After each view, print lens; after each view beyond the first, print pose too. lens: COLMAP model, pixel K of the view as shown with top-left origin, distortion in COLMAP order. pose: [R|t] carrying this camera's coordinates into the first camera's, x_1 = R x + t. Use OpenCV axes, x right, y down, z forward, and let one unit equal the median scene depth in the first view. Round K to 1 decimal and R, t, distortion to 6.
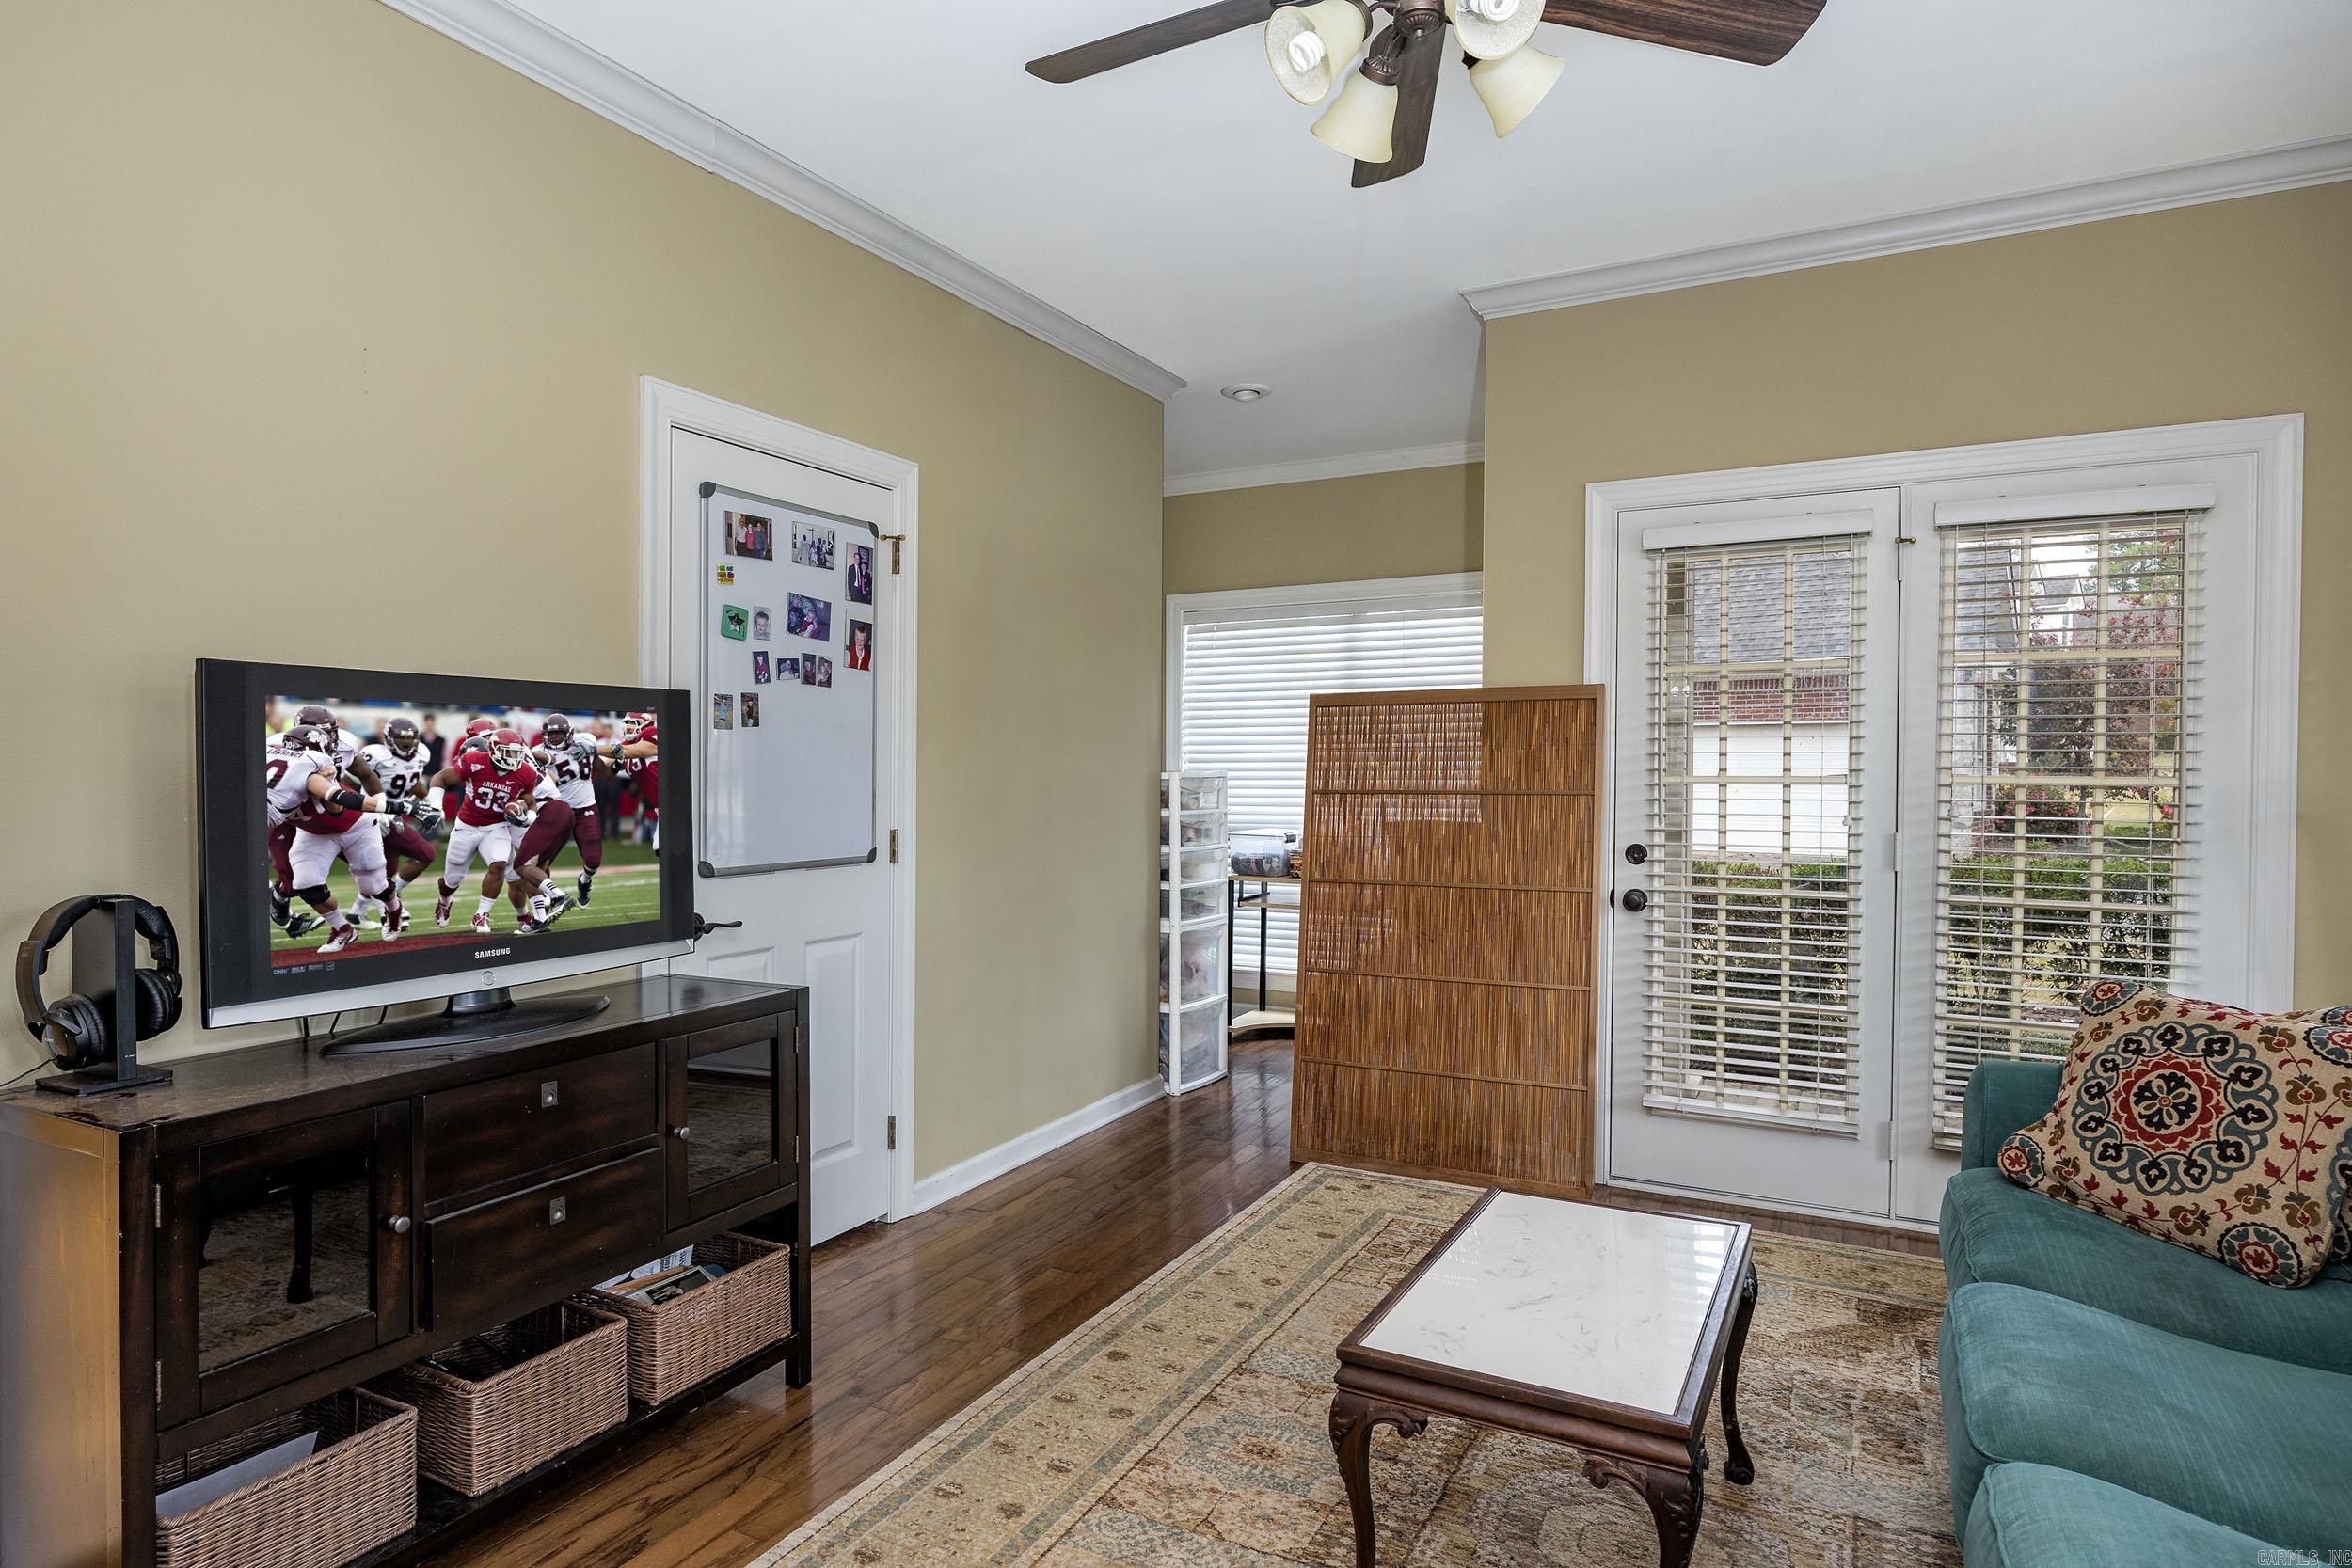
lens RADIAL K [[1290.3, 0, 1180.9], [0, 1290.3, 786.1], [0, 0, 1]] dist [-0.014160, 0.001327]
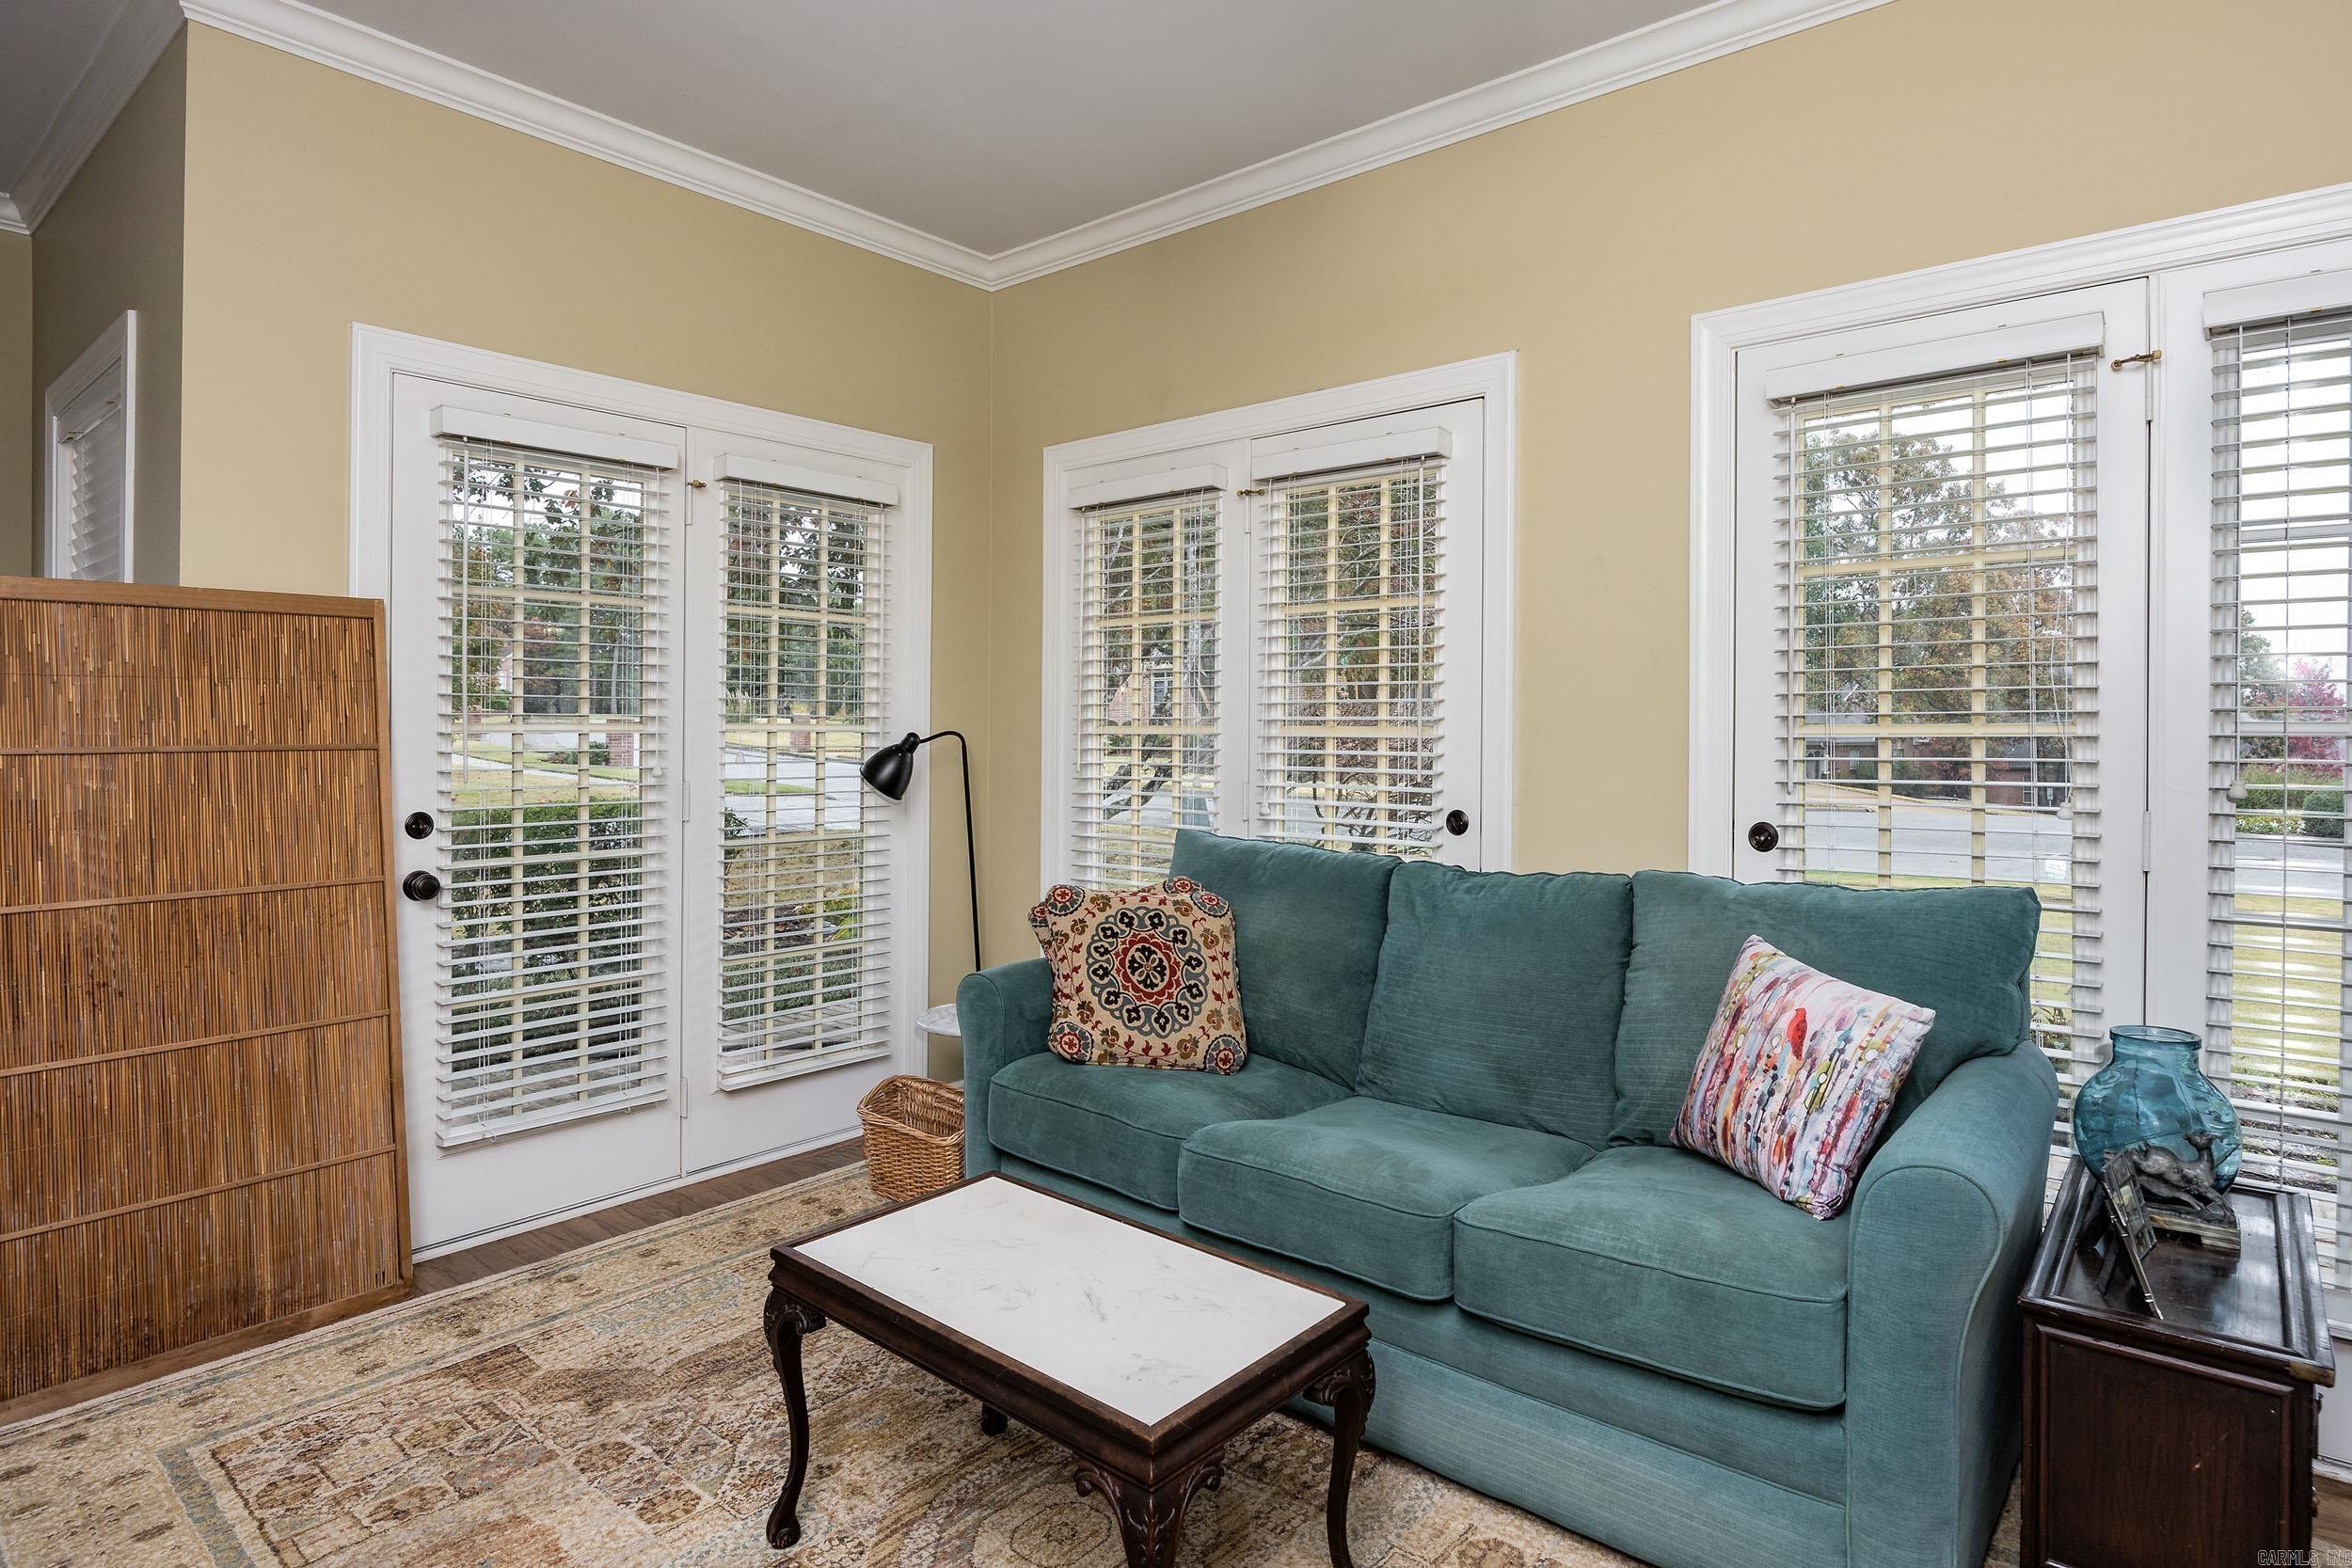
lens RADIAL K [[1290.3, 0, 1237.4], [0, 1290.3, 742.5], [0, 0, 1]] dist [-0.014160, 0.001327]
pose [[0.195653, -0.013341, 0.980582, -0.360695], [0.009172, 0.999889, 0.011774, -0.000912], [-0.980630, 0.006691, 0.195754, 0.448193]]
